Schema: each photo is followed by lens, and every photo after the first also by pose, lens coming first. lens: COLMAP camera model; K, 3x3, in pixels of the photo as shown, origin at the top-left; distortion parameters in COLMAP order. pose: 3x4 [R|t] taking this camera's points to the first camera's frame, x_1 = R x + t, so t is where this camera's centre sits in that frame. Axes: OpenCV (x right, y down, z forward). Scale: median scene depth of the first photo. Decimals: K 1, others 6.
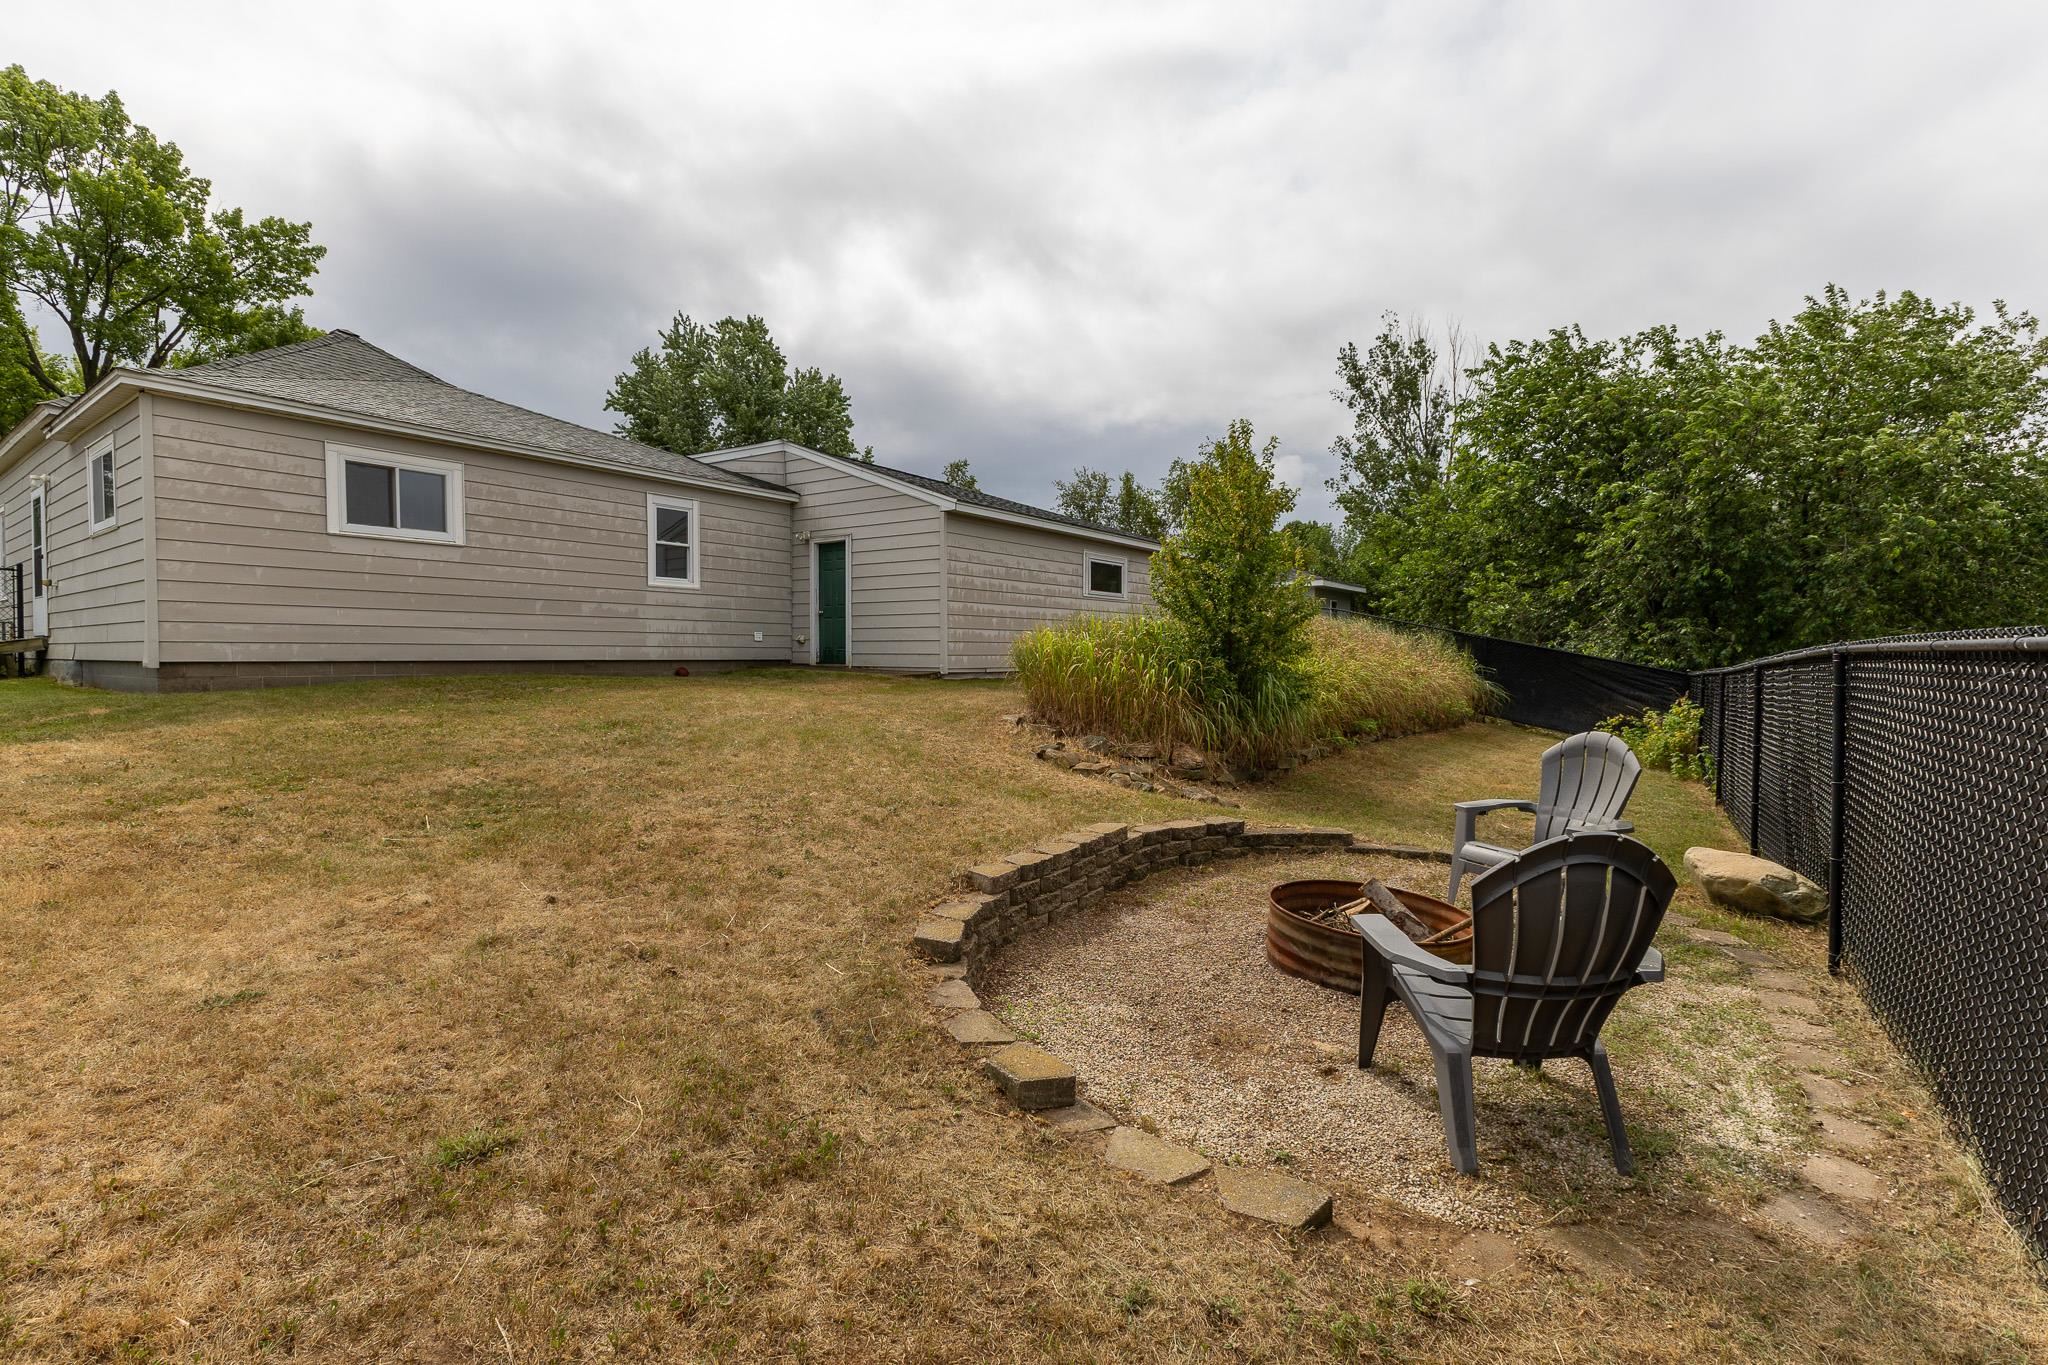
lens RADIAL K [[890.1, 0, 1021.7], [0, 890.1, 680.3], [0, 0, 1]] dist [0.009647, -0.000342]
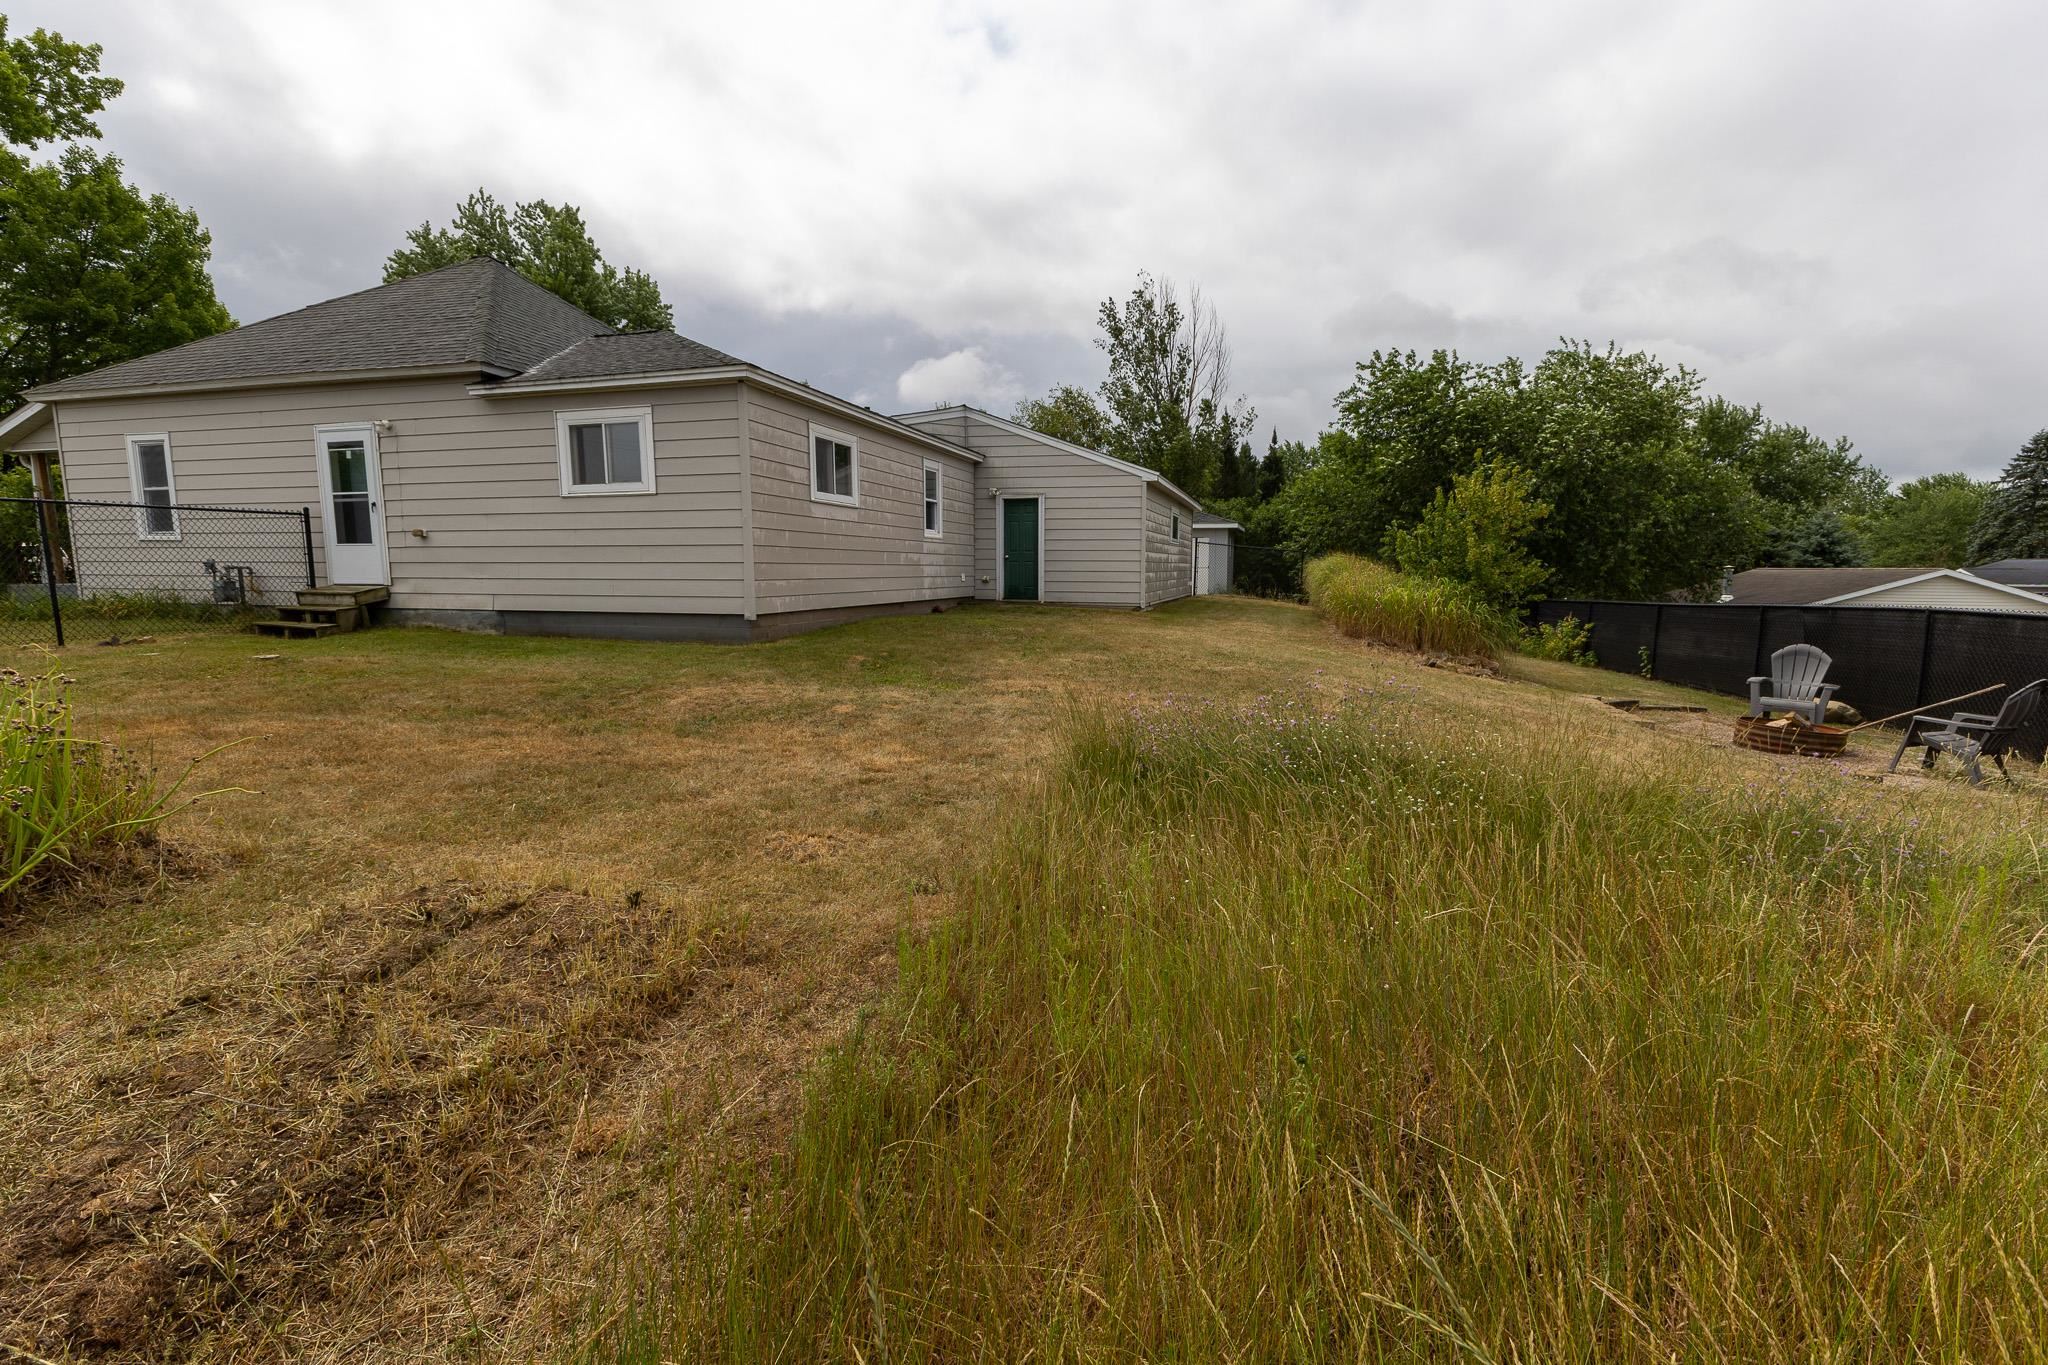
lens RADIAL K [[890.1, 0, 954.5], [0, 890.1, 678.0], [0, 0, 1]] dist [0.009647, -0.000342]
pose [[0.944347, -0.042118, 0.326244, -0.681574], [0.010470, 0.995115, 0.098161, -0.031132], [-0.328785, -0.089282, 0.940175, -0.125112]]
